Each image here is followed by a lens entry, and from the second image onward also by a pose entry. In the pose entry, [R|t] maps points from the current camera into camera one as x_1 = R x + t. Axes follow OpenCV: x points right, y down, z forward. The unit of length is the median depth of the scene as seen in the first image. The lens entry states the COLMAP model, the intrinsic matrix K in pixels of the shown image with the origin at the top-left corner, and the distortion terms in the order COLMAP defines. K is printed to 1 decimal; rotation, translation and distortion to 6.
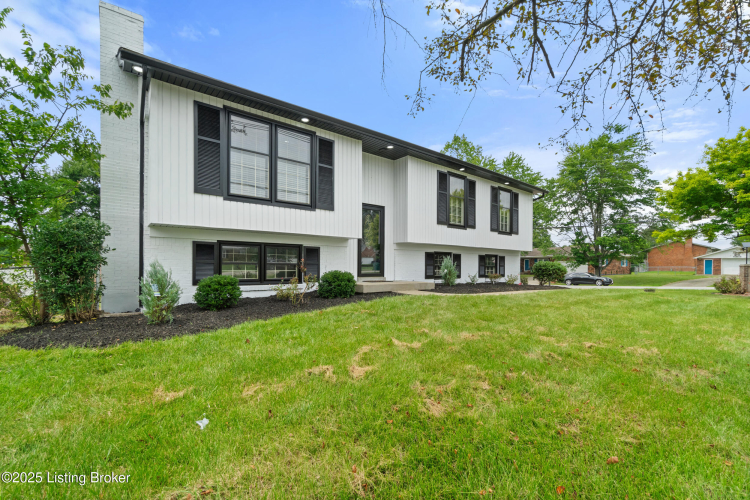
lens RADIAL K [[334.0, 0, 375.5], [0, 334.0, 264.0], [0, 0, 1]] dist [-0.000477, -0.000089]
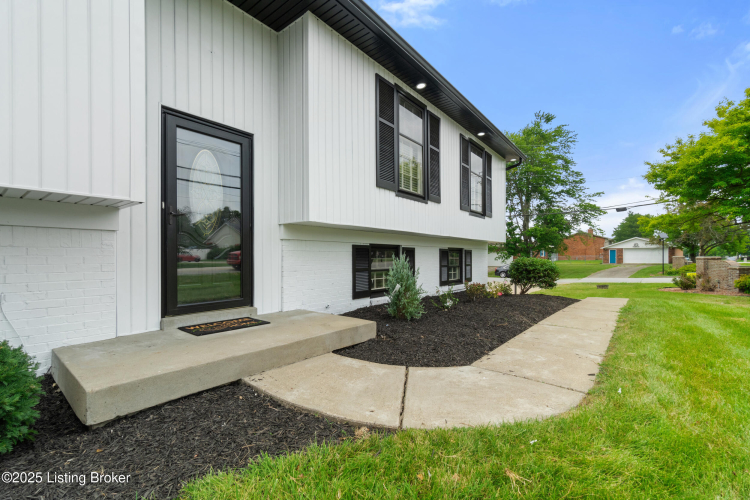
lens RADIAL K [[323.4, 0, 372.0], [0, 323.4, 253.3], [0, 0, 1]] dist [-0.000443, -0.000051]
pose [[0.979975, -0.008049, 0.198959, 0.066021], [0.008784, 0.999957, -0.002814, -0.017517], [-0.198928, 0.004505, 0.980004, 0.422903]]
